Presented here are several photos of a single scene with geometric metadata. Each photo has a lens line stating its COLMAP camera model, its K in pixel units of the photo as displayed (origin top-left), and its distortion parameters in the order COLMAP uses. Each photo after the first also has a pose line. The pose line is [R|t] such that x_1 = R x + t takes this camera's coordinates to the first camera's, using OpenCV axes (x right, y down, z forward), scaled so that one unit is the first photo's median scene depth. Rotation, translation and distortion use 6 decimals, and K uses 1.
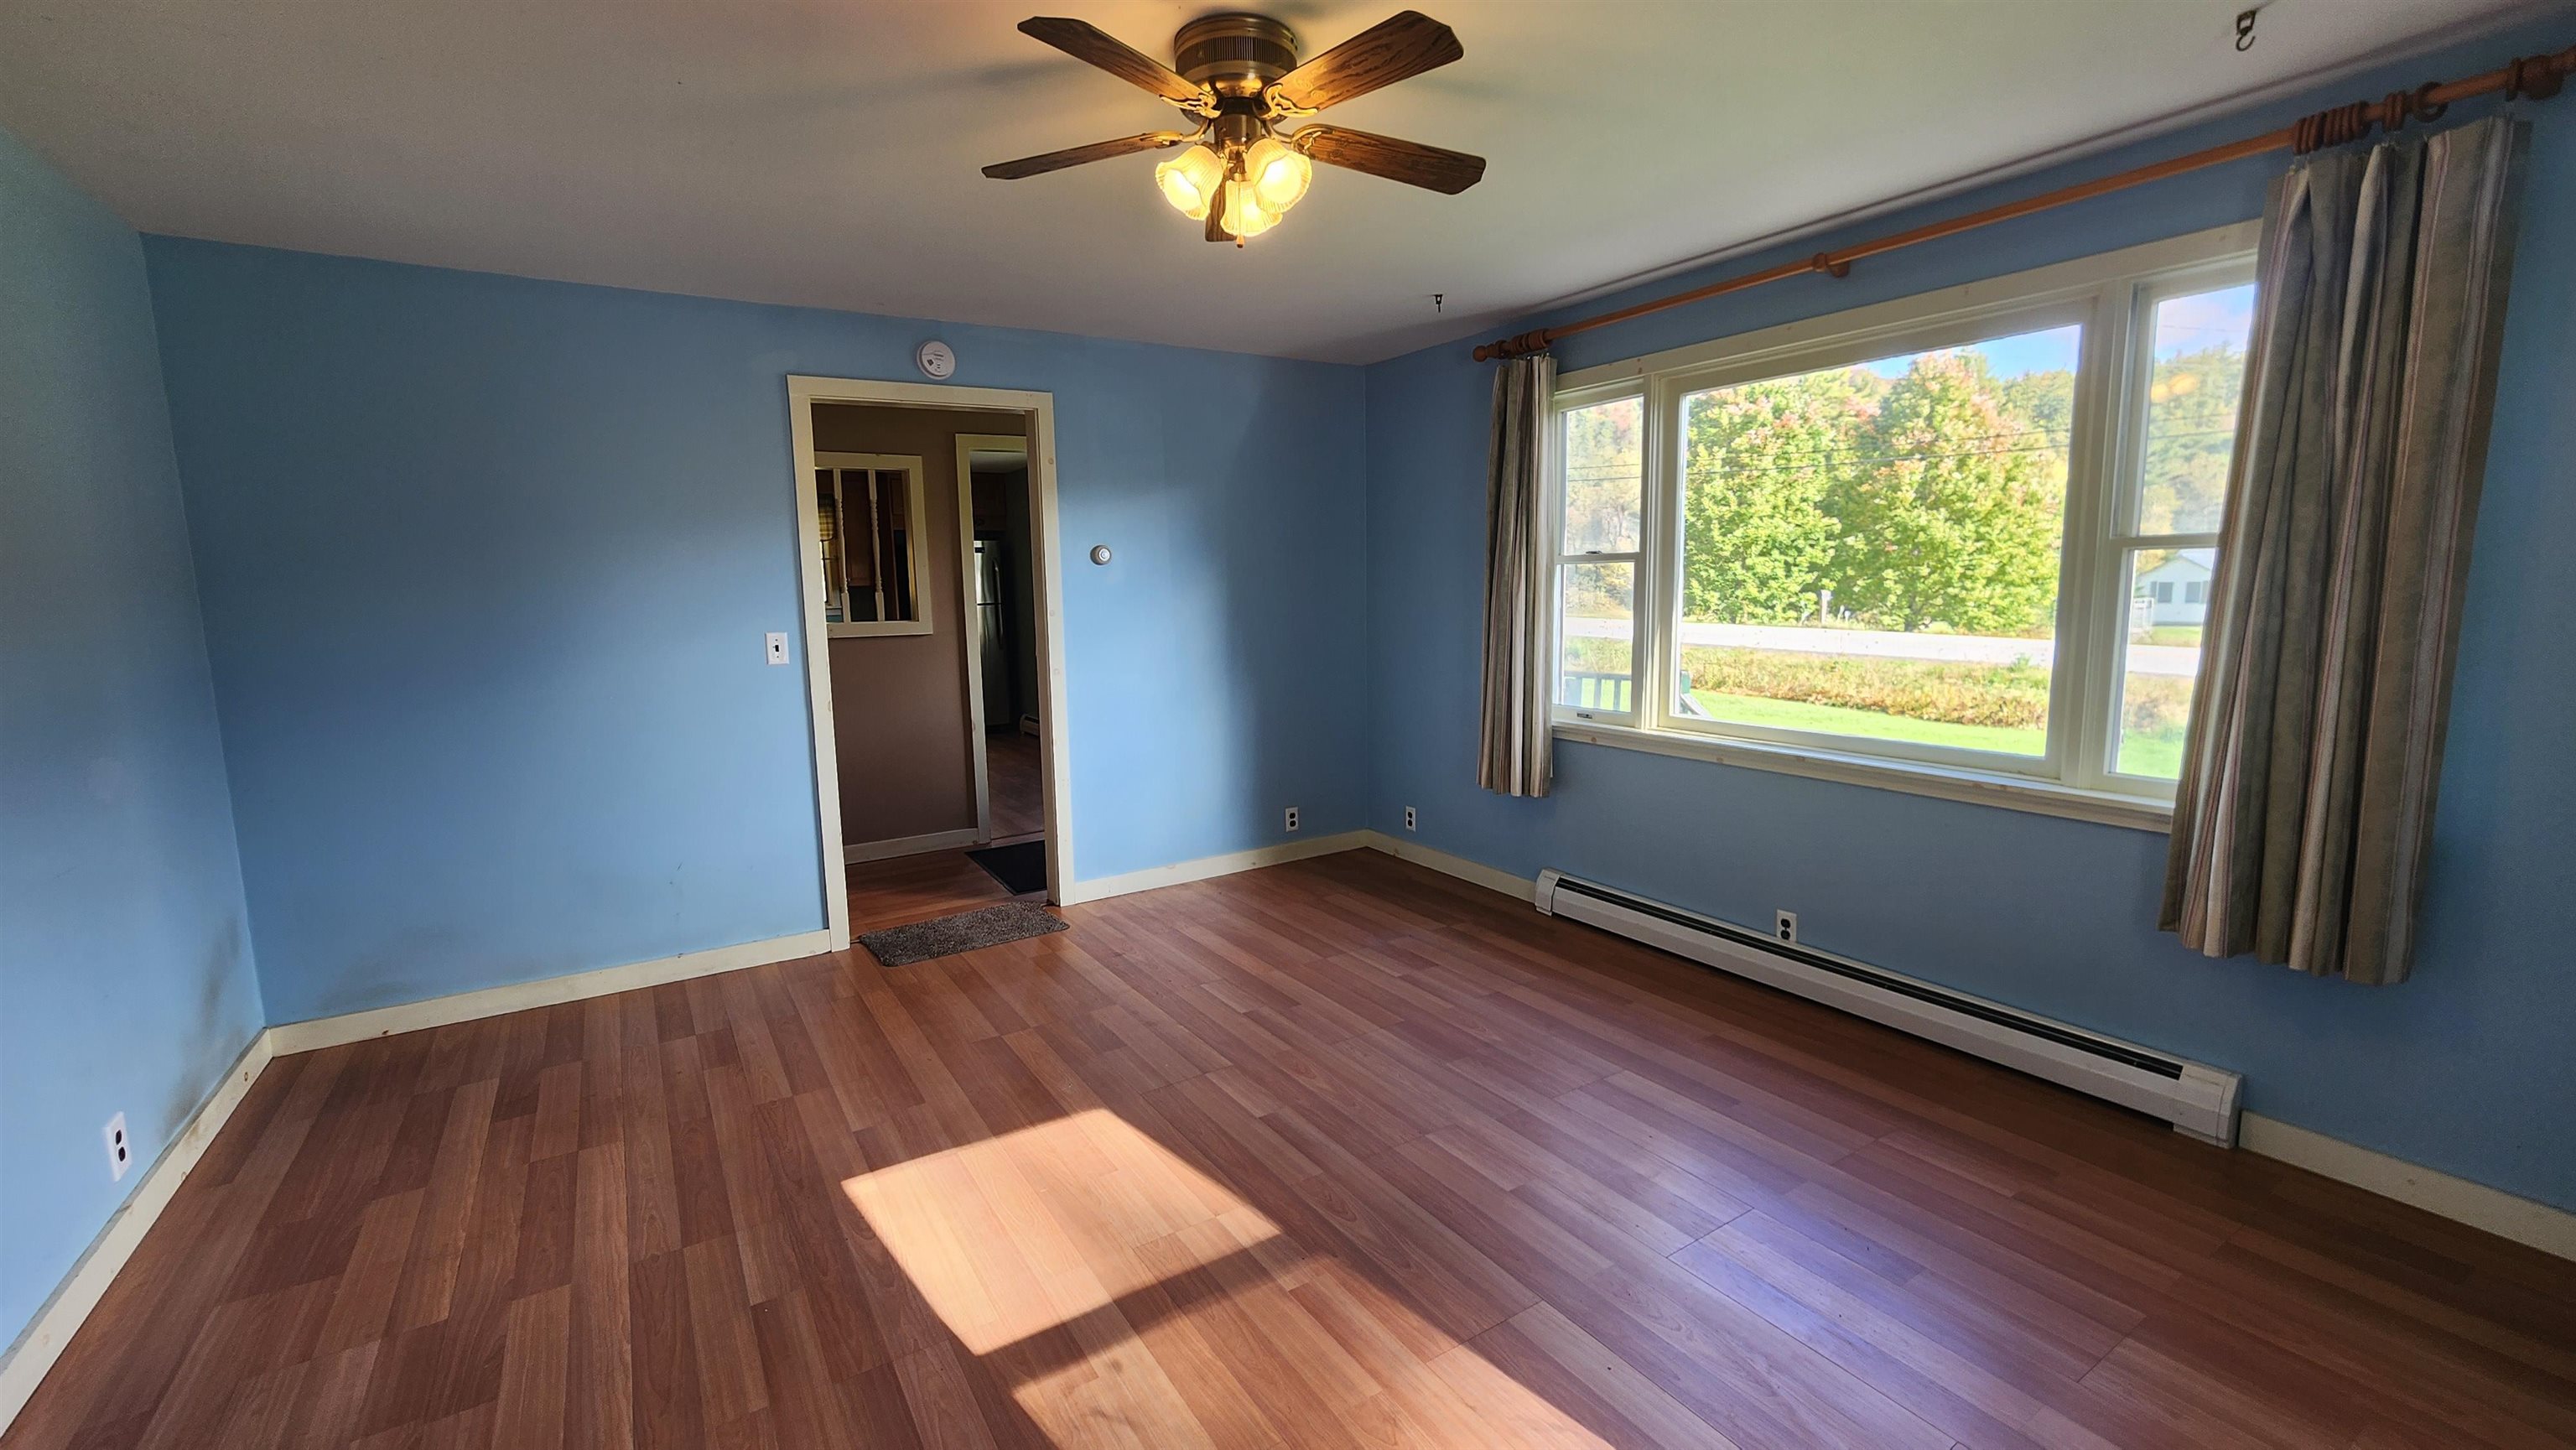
lens RADIAL K [[1059.6, 0, 1286.2], [0, 1059.6, 718.6], [0, 0, 1]] dist [-0.001199, 0.000033]
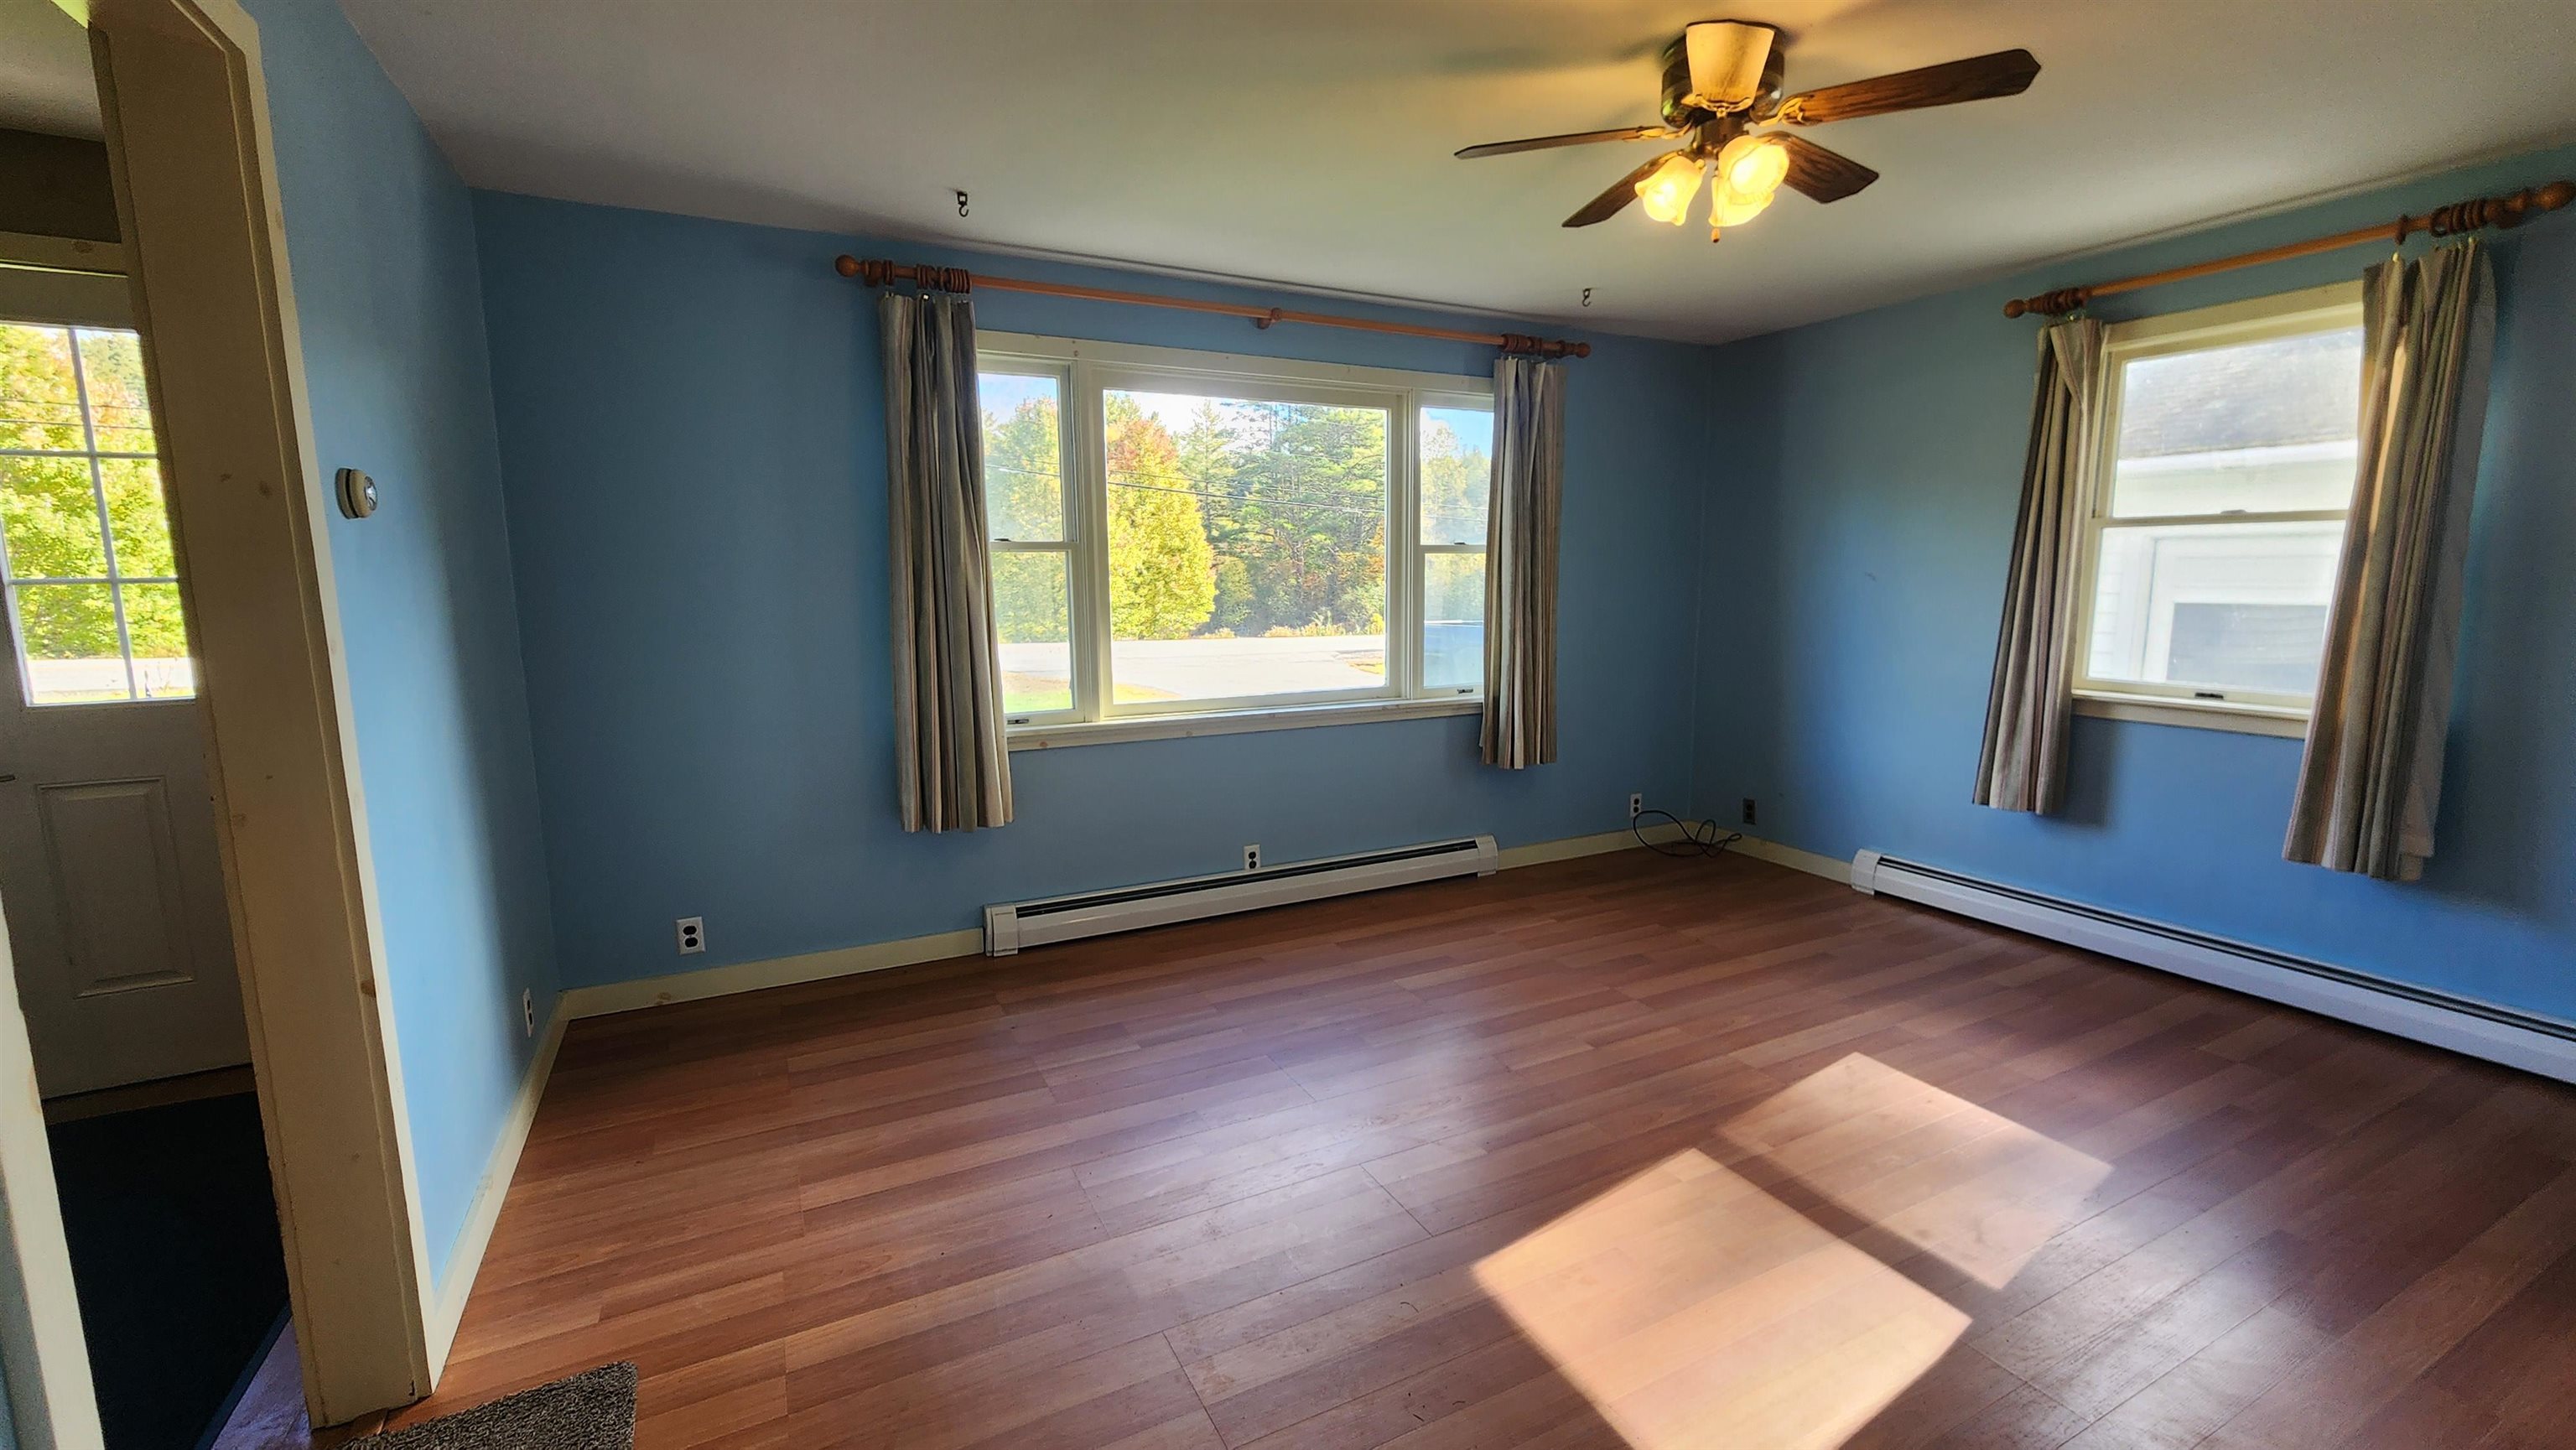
lens RADIAL K [[1059.6, 0, 1290.9], [0, 1059.6, 734.6], [0, 0, 1]] dist [-0.001199, 0.000033]
pose [[0.084685, -0.136071, 0.987073, -0.735594], [0.131438, 0.983500, 0.124302, -0.091132], [-0.987701, 0.119212, 0.101172, 0.857599]]
